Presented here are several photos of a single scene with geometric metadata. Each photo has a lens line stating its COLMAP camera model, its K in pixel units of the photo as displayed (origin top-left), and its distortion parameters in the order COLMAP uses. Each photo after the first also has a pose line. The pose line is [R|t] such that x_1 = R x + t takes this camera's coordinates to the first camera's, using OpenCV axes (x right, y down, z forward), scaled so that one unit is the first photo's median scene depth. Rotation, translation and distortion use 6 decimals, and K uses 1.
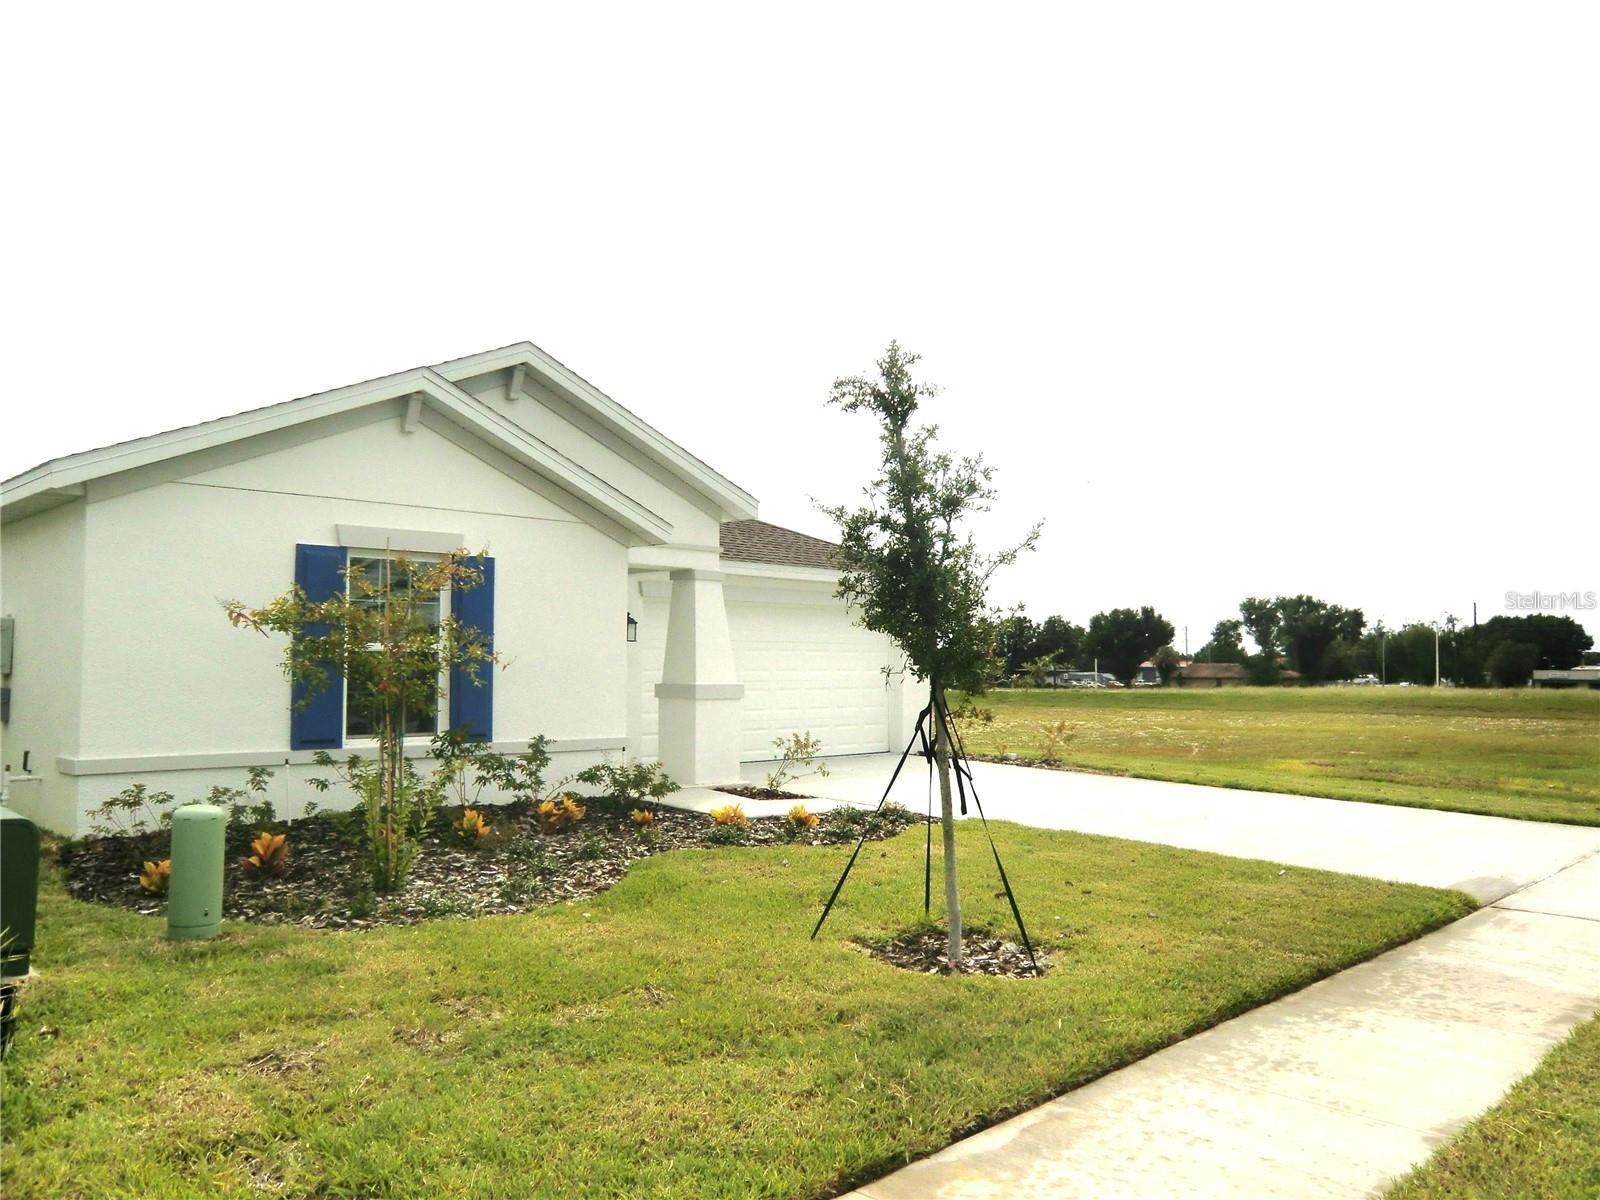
lens RADIAL K [[1221.1, 0, 801.1], [0, 1221.1, 610.7], [0, 0, 1]] dist [-0.115742, 0.144363]
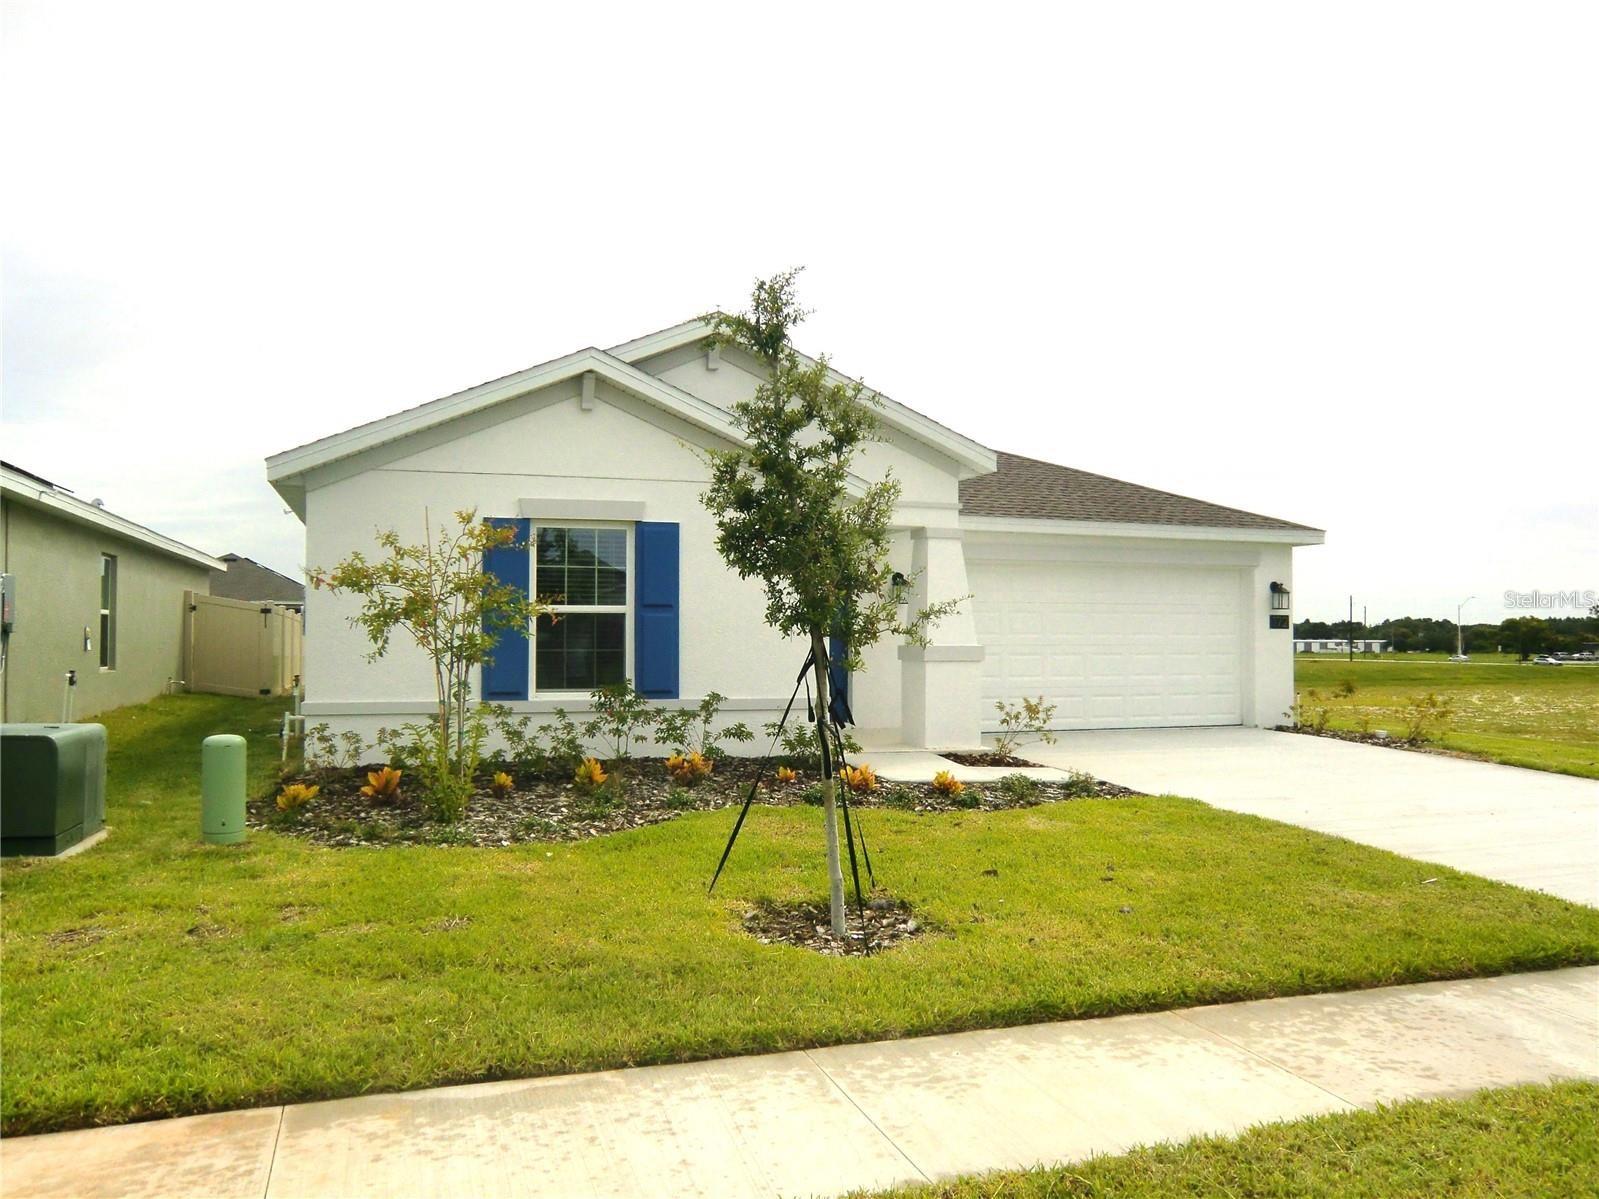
lens RADIAL K [[1232.7, 0, 805.9], [0, 1232.7, 618.4], [0, 0, 1]] dist [-0.101322, 0.135940]
pose [[0.894890, -0.008956, -0.446197, 0.333281], [0.021473, 0.999505, 0.023004, 0.017704], [0.445770, -0.030167, 0.894639, 0.100821]]
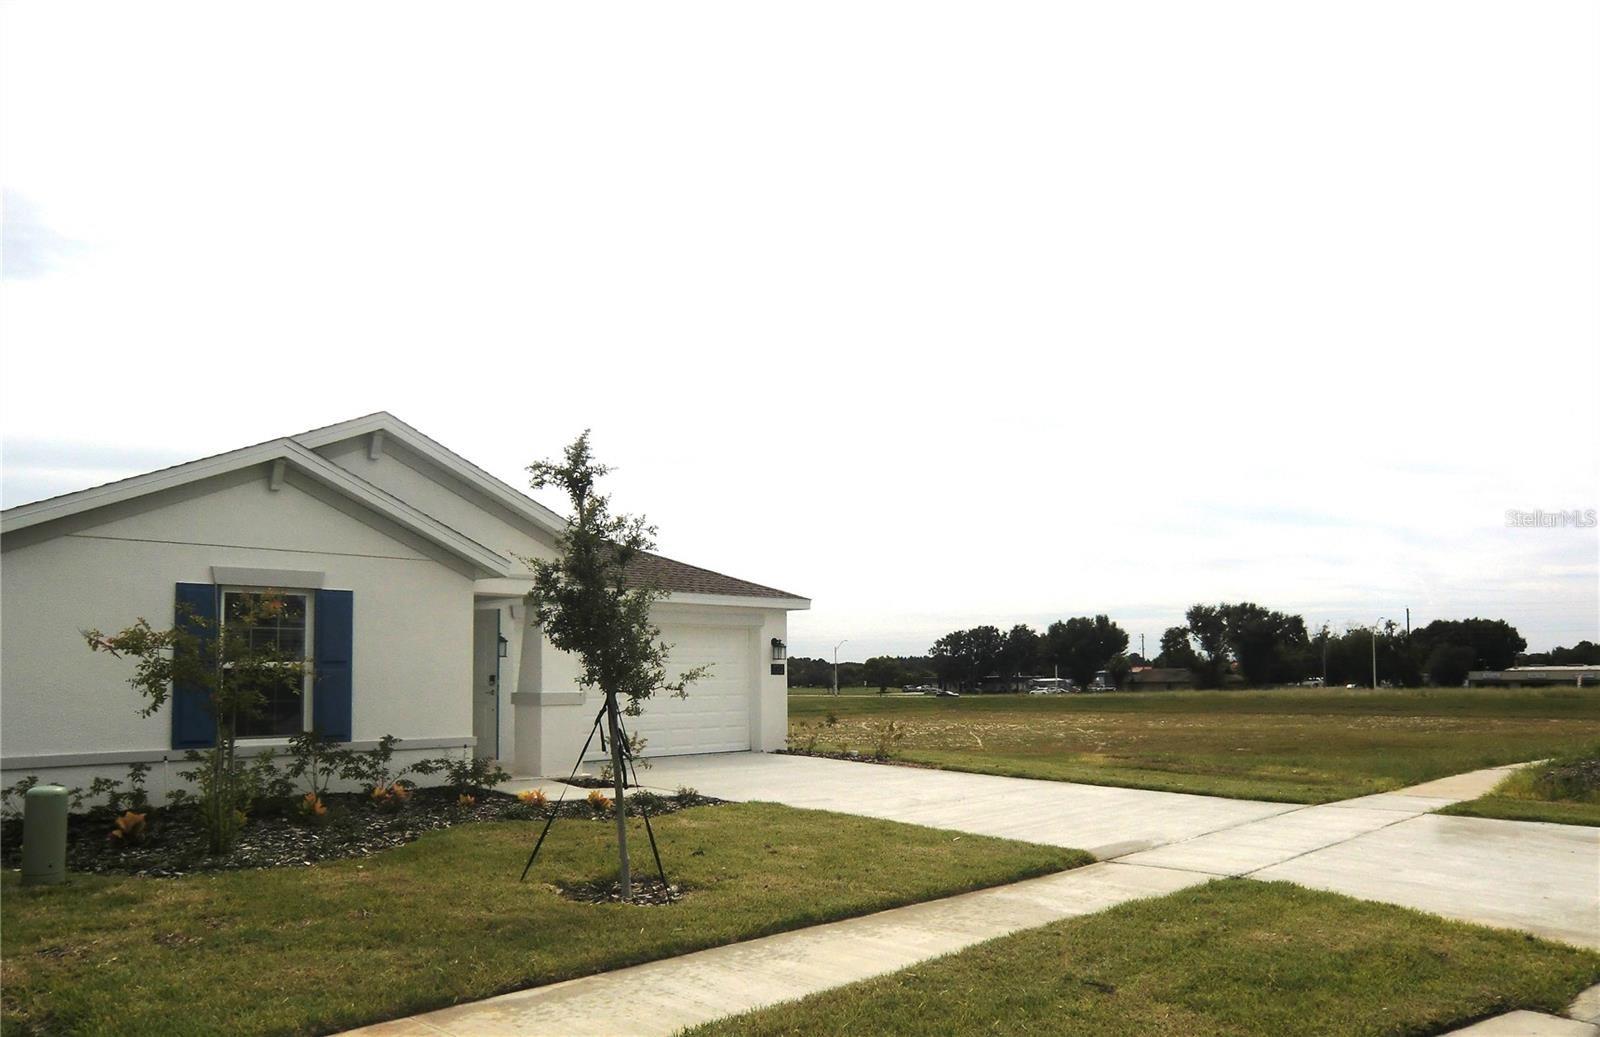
lens RADIAL K [[1172.1, 0, 799.5], [0, 1172.1, 604.4], [0, 0, 1]] dist [-0.076134, 0.094679]
pose [[0.999902, -0.011382, 0.008160, 0.197191], [0.011504, 0.999820, -0.015065, -0.007110], [-0.007987, 0.015157, 0.999853, -0.182746]]
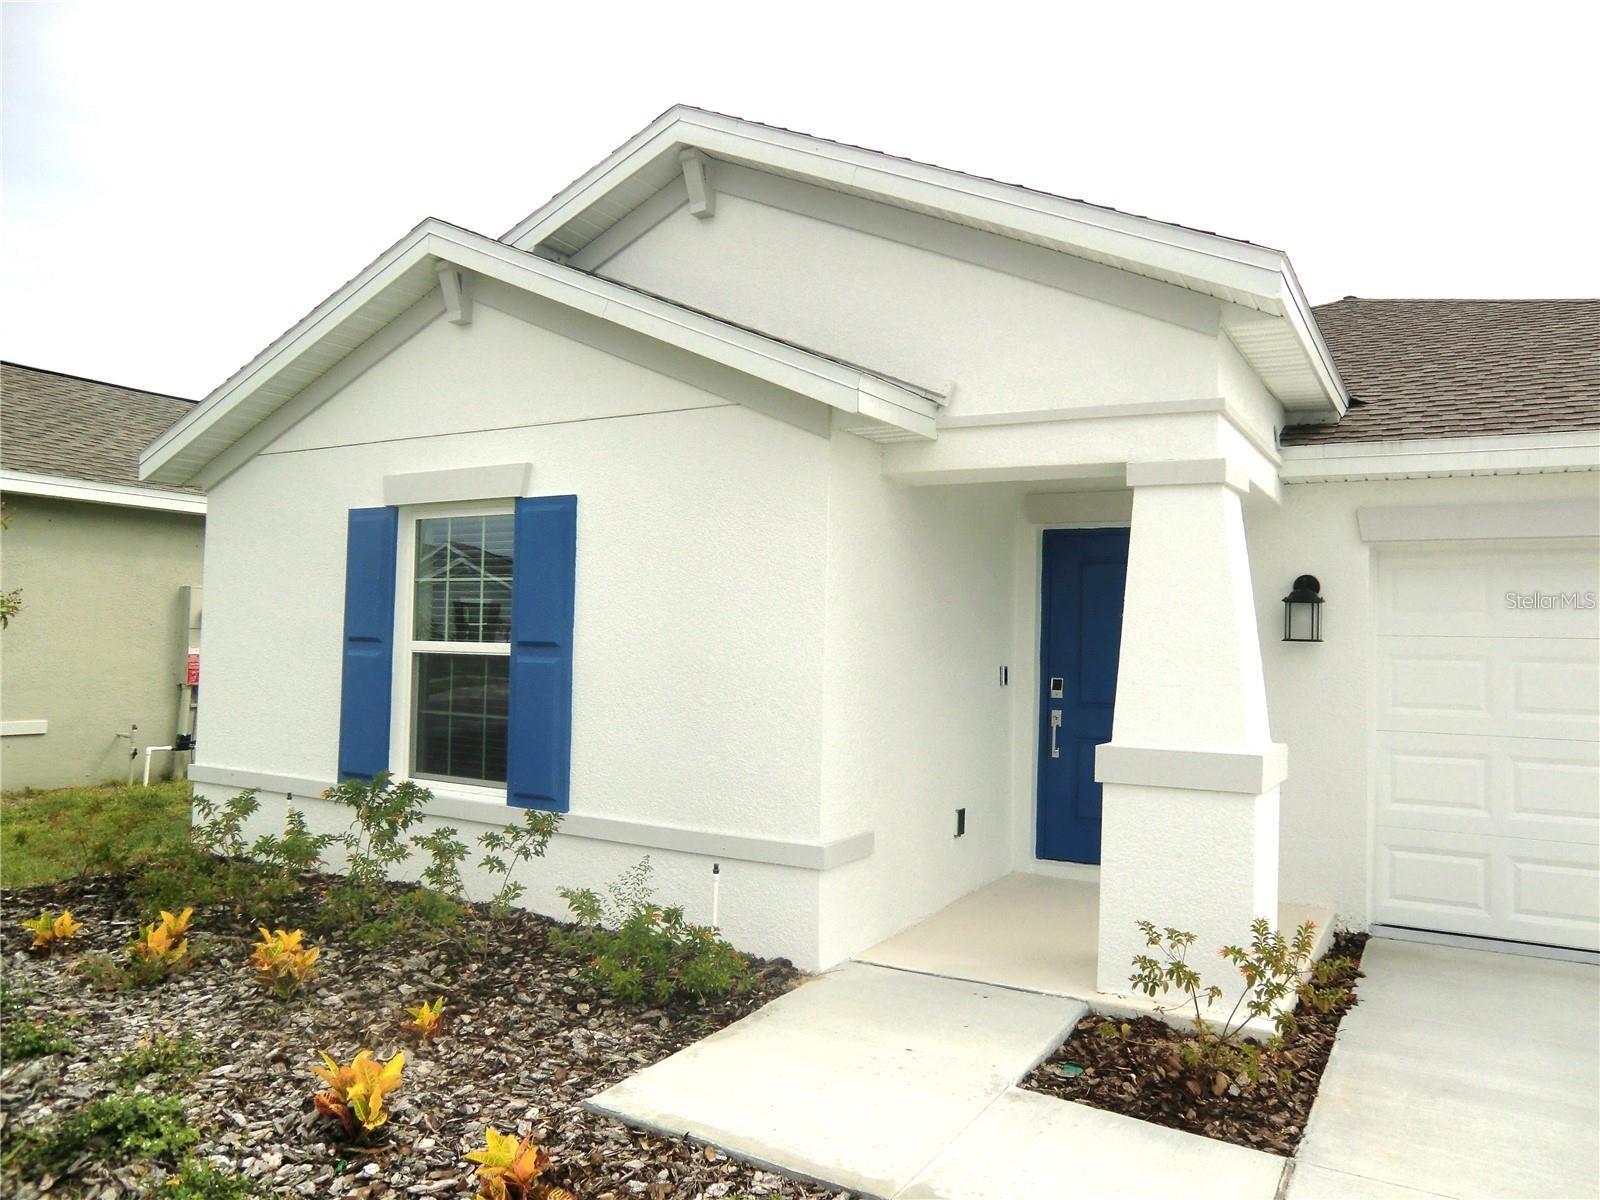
lens RADIAL K [[1168.6, 0, 800.0], [0, 1168.6, 600.0], [0, 0, 1]] dist [-0.028184, 0.002569]
pose [[0.261683, -0.036624, -0.964459, 0.326233], [0.021650, 0.999251, -0.032071, 0.028327], [0.964911, -0.012488, 0.262280, 1.001895]]
